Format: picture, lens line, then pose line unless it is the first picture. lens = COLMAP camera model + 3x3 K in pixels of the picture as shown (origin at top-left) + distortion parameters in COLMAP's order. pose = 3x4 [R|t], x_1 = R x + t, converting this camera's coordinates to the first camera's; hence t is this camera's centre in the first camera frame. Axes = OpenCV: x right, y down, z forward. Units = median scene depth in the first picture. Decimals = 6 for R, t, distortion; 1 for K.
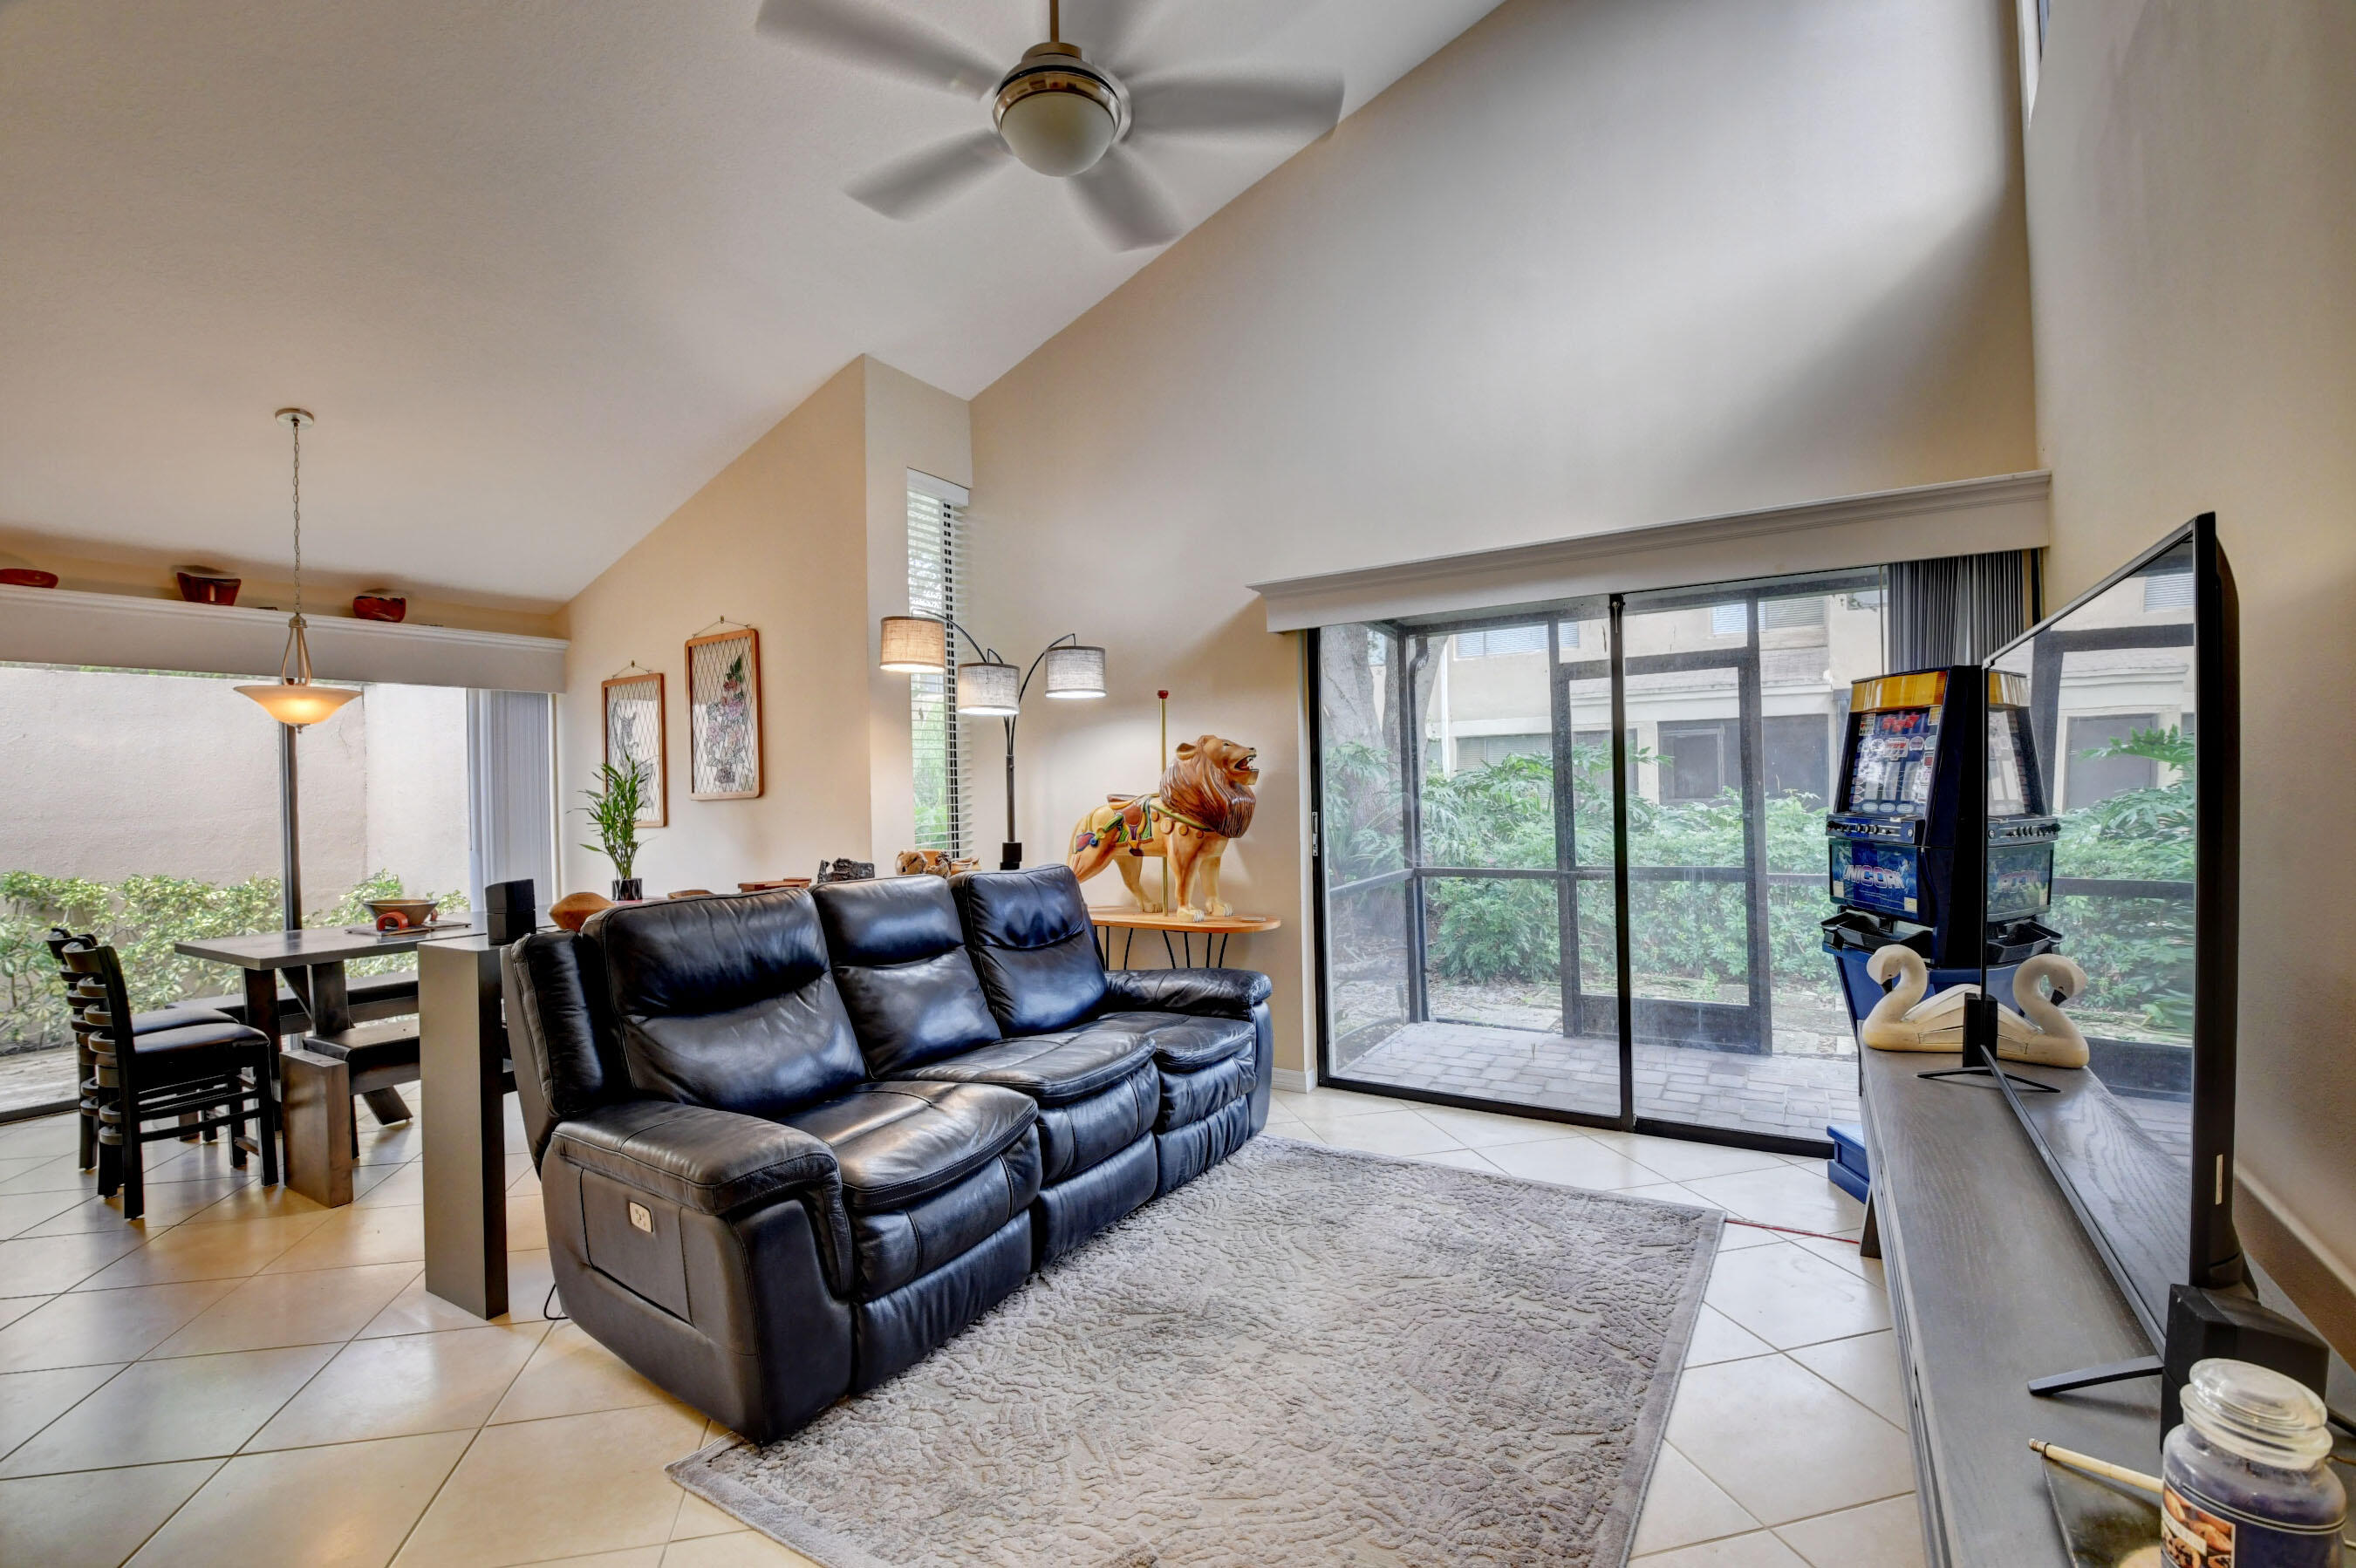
lens RADIAL K [[1028.1, 0, 1174.3], [0, 1028.1, 795.2], [0, 0, 1]] dist [-0.012083, -0.011165]
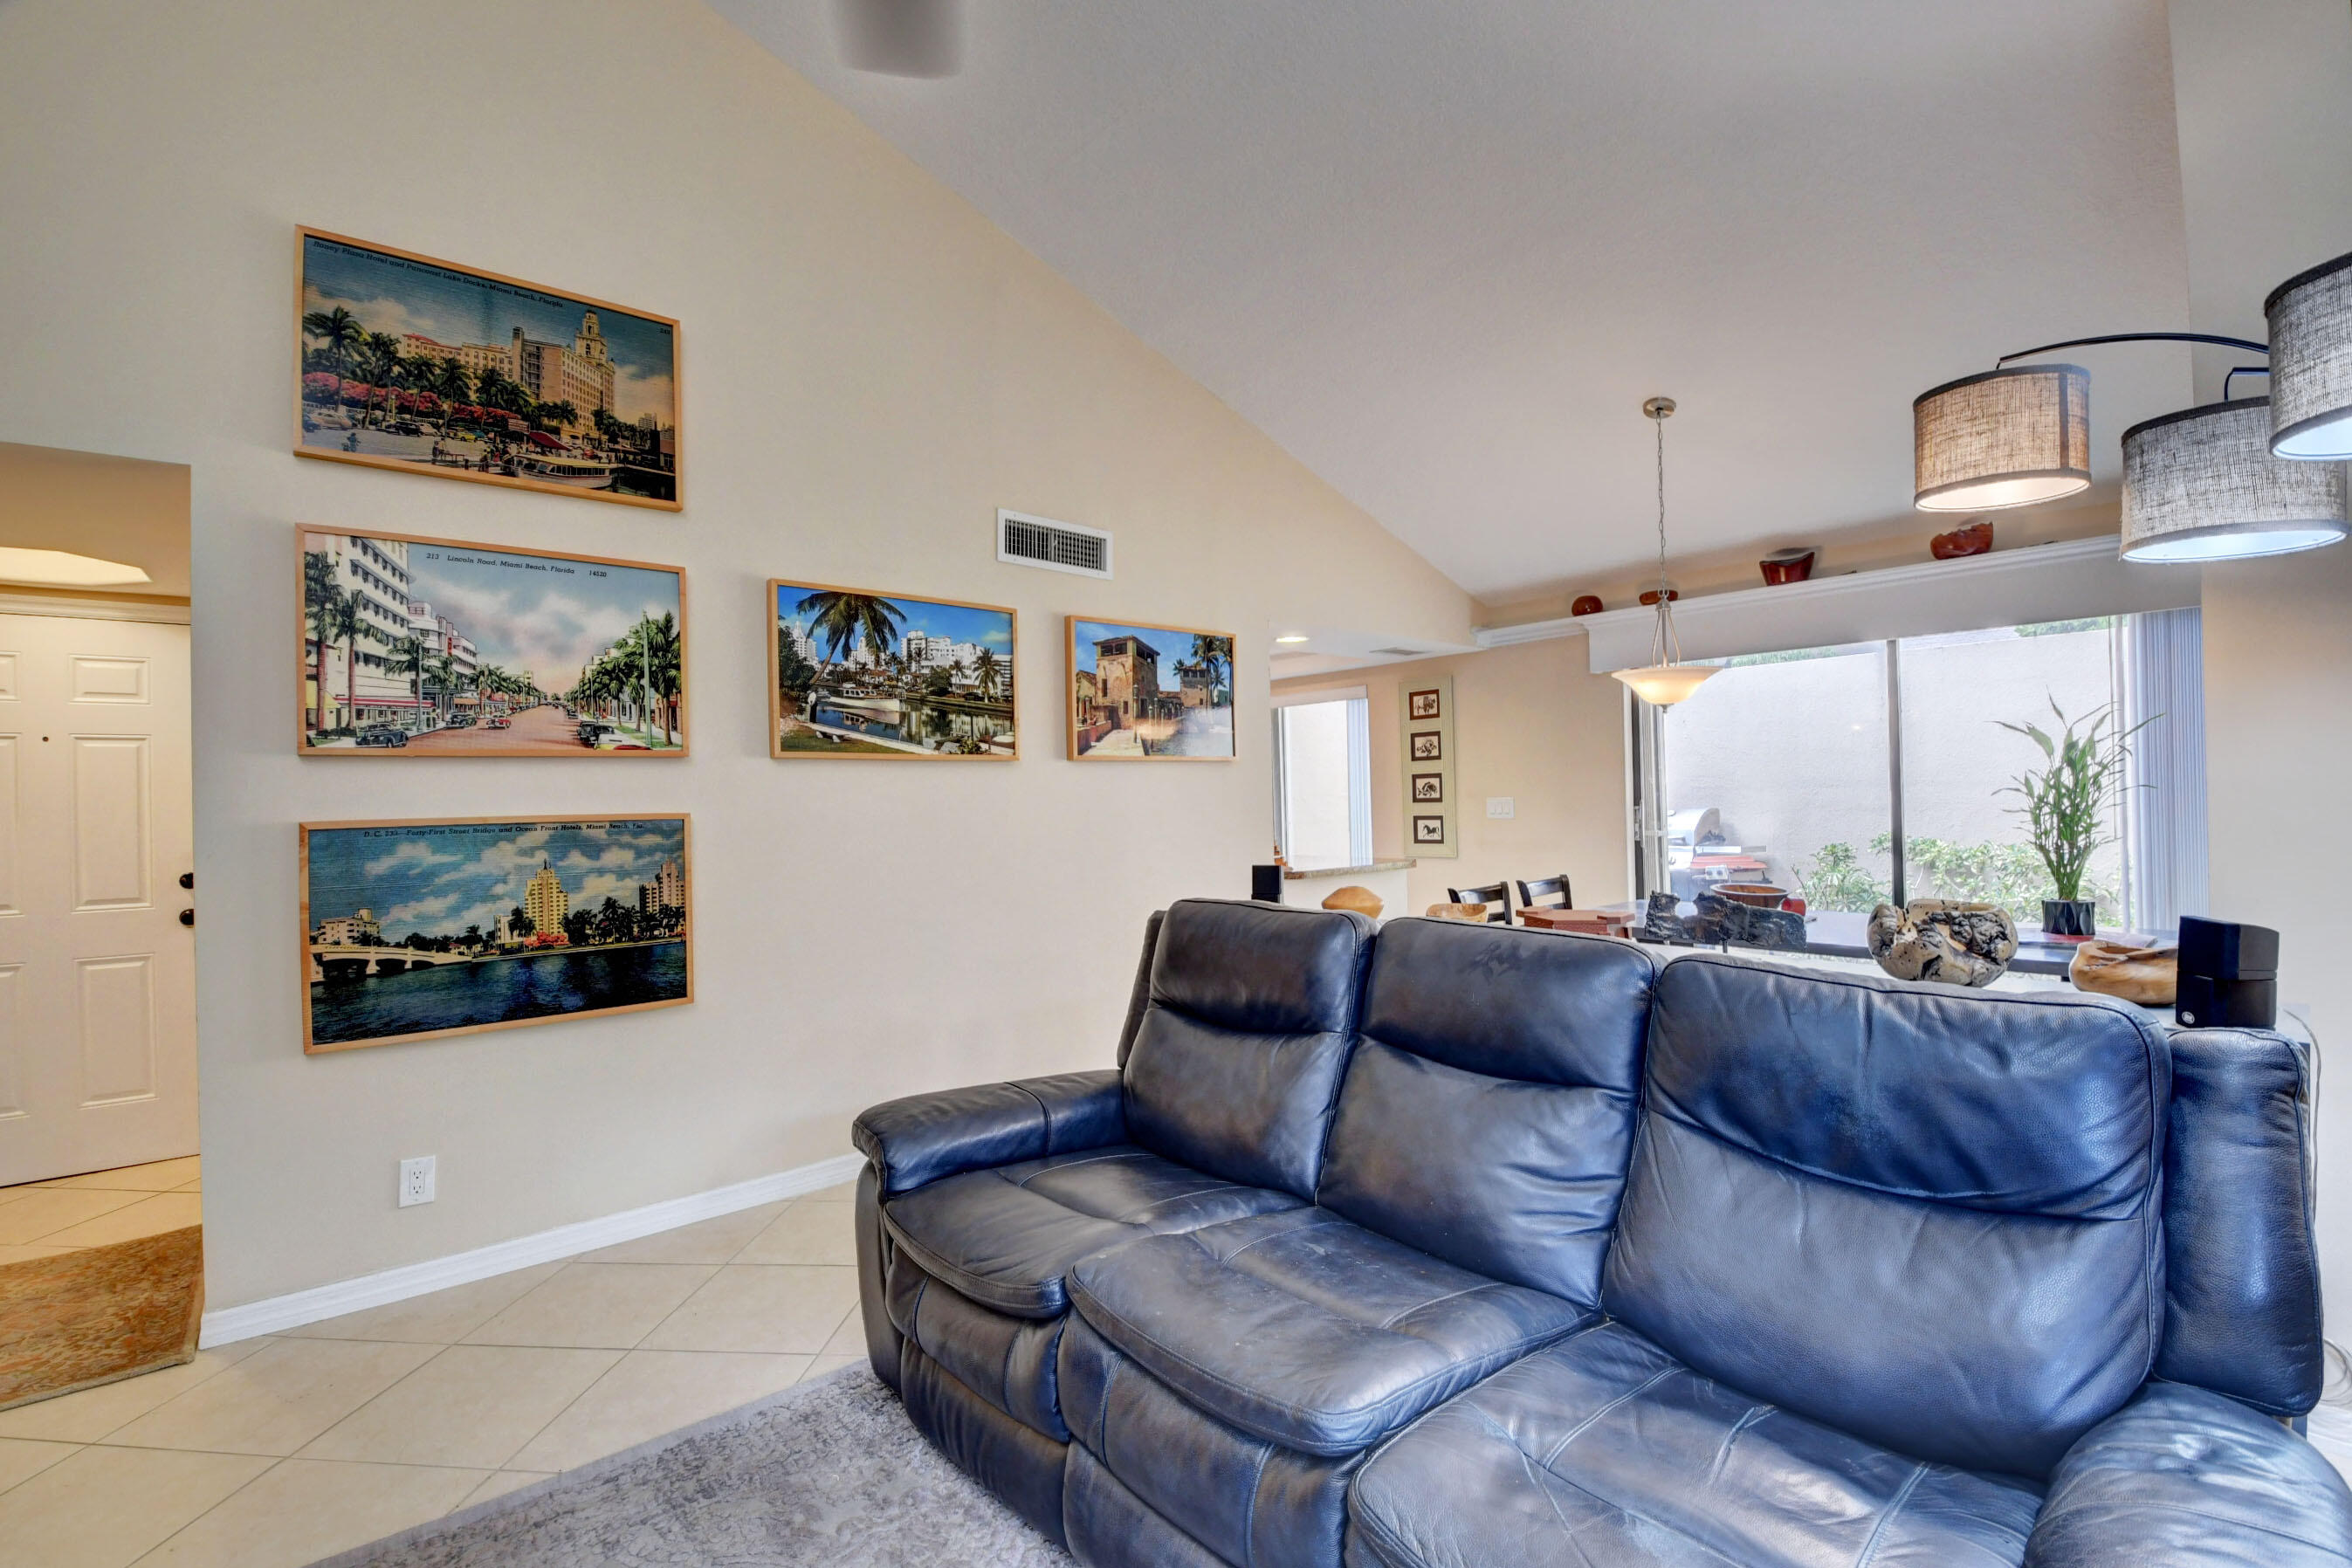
lens RADIAL K [[1026.5, 0, 1172.3], [0, 1026.5, 795.2], [0, 0, 1]] dist [-0.012083, -0.011165]
pose [[-0.300109, 0.026281, -0.953543, 0.218982], [0.020358, 0.999569, 0.021142, -0.008009], [0.953688, -0.013068, -0.300515, 0.624666]]
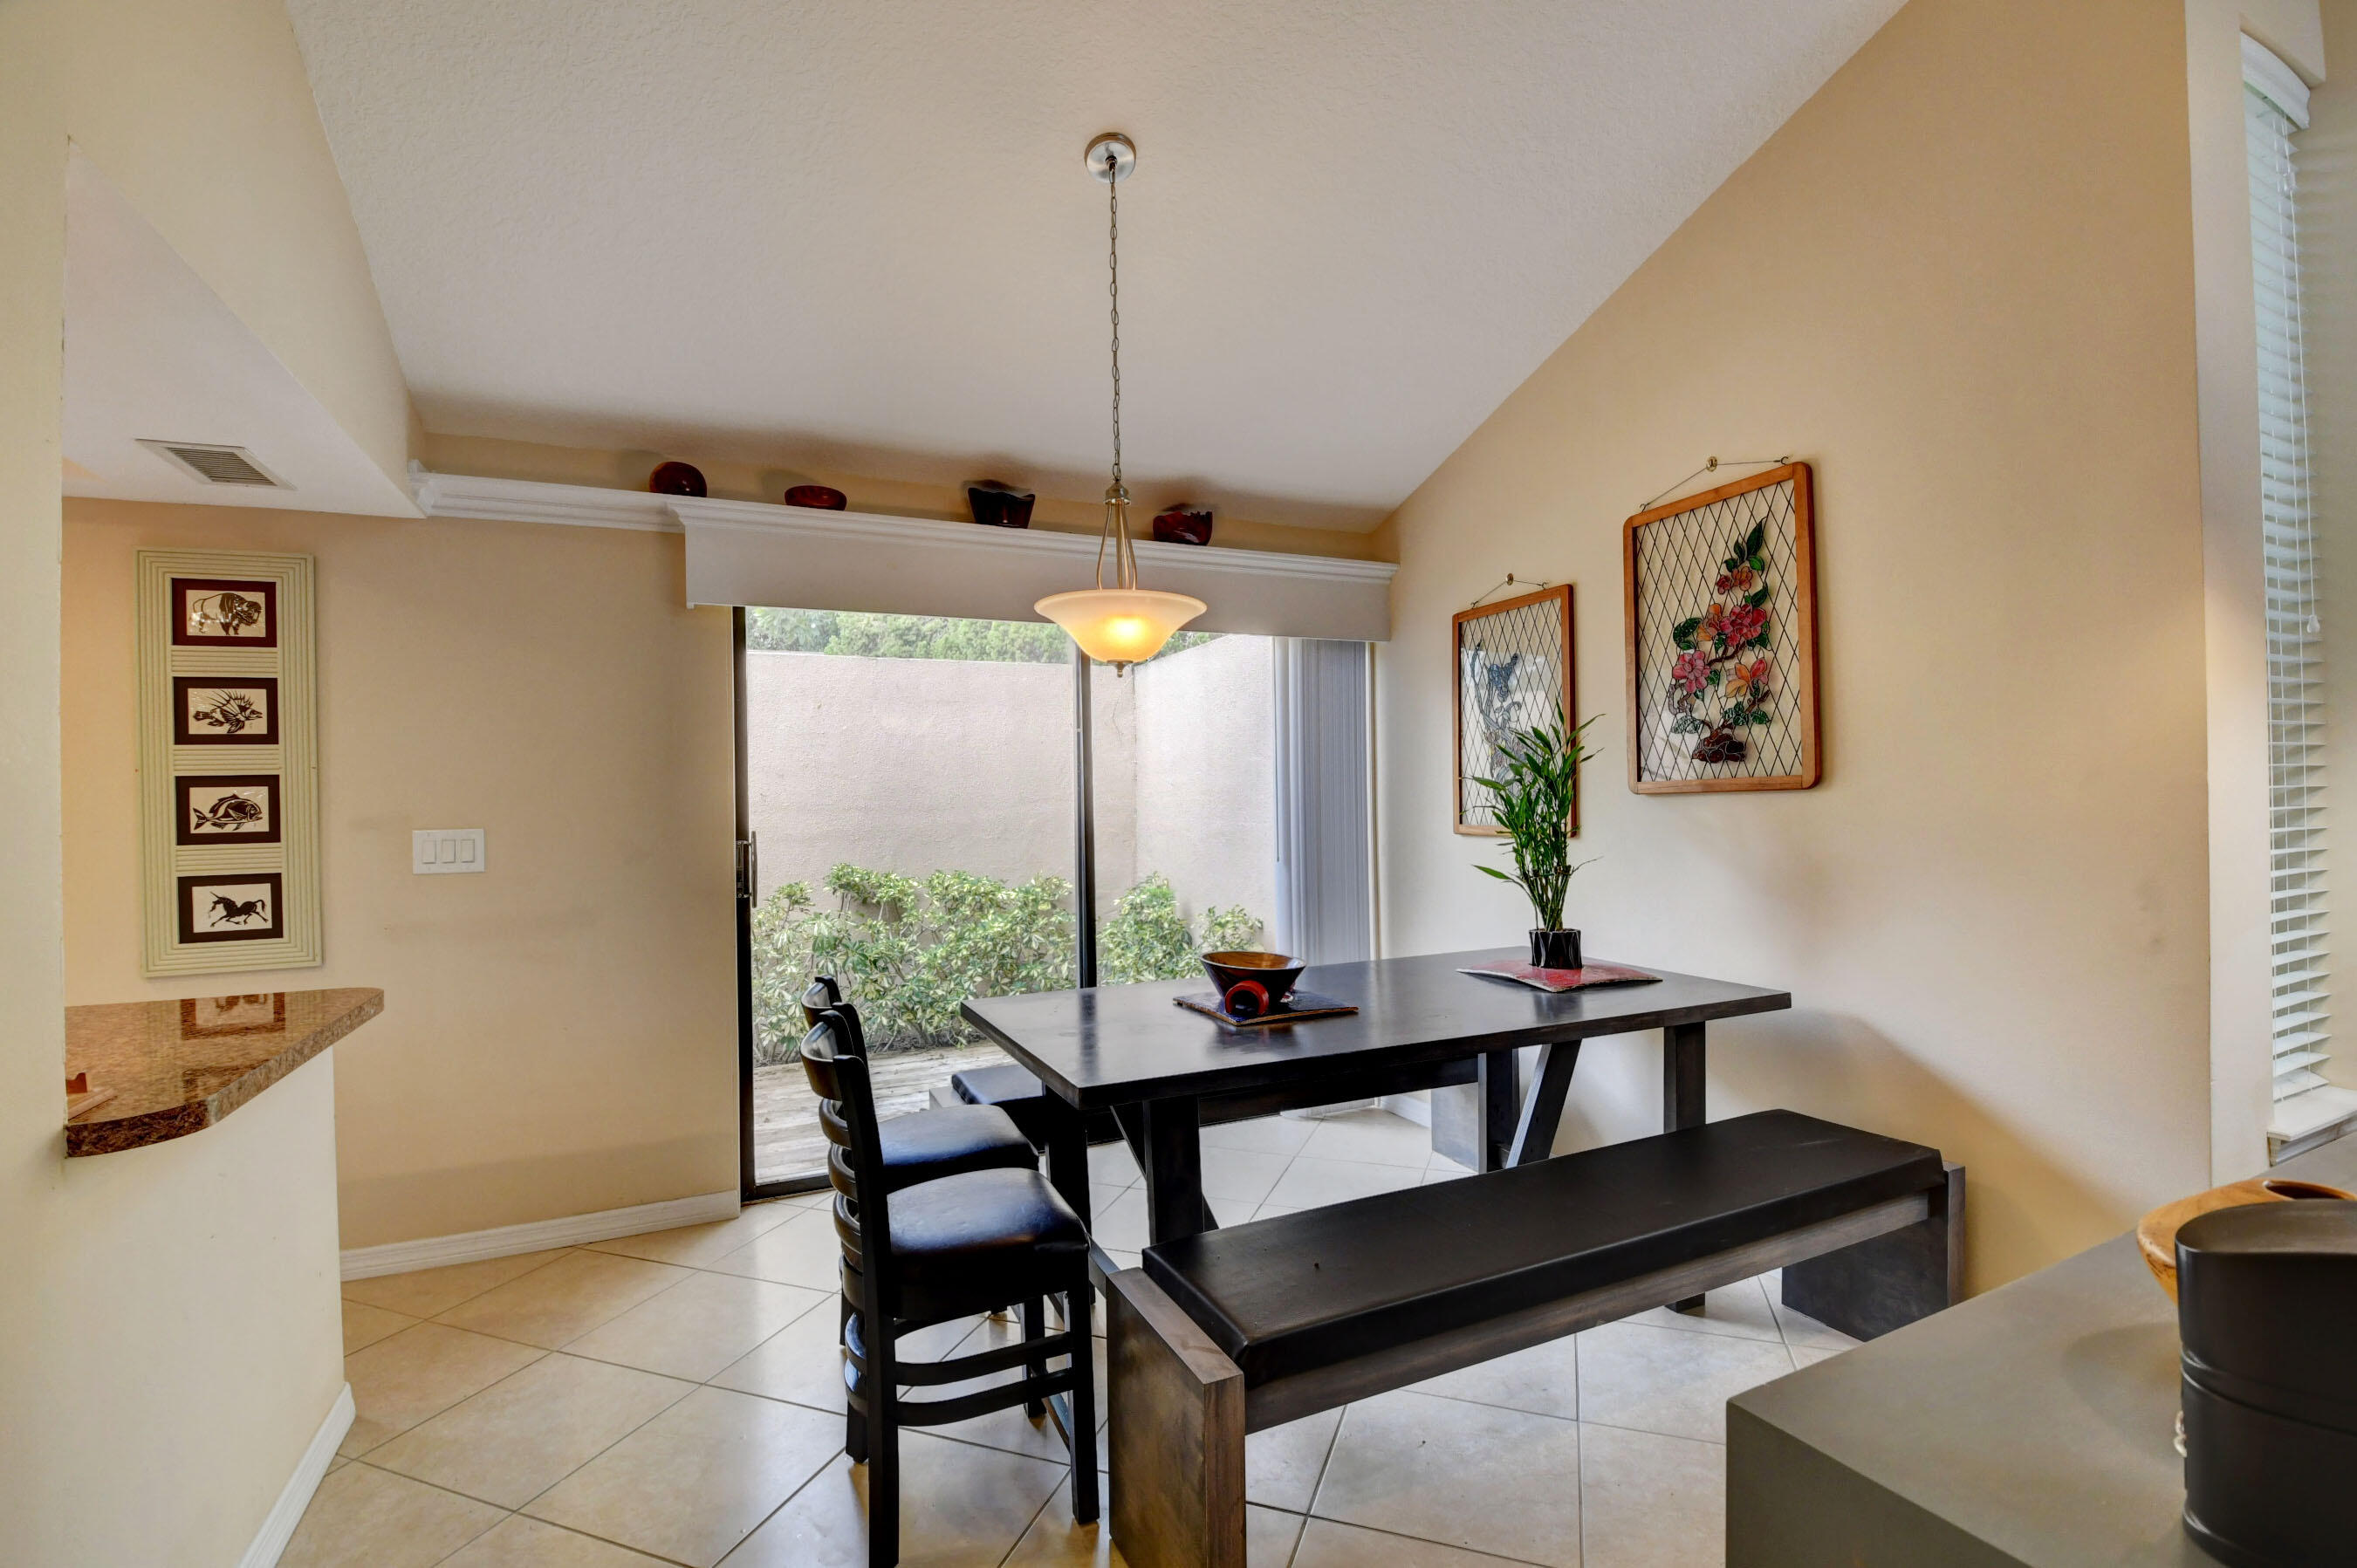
lens RADIAL K [[1028.6, 0, 1174.8], [0, 1028.6, 795.2], [0, 0, 1]] dist [-0.012083, -0.011165]
pose [[0.827916, 0.005894, -0.560821, -0.372555], [-0.004015, 0.999981, 0.004582, 0.004381], [0.560838, -0.001542, 0.827924, 0.386654]]
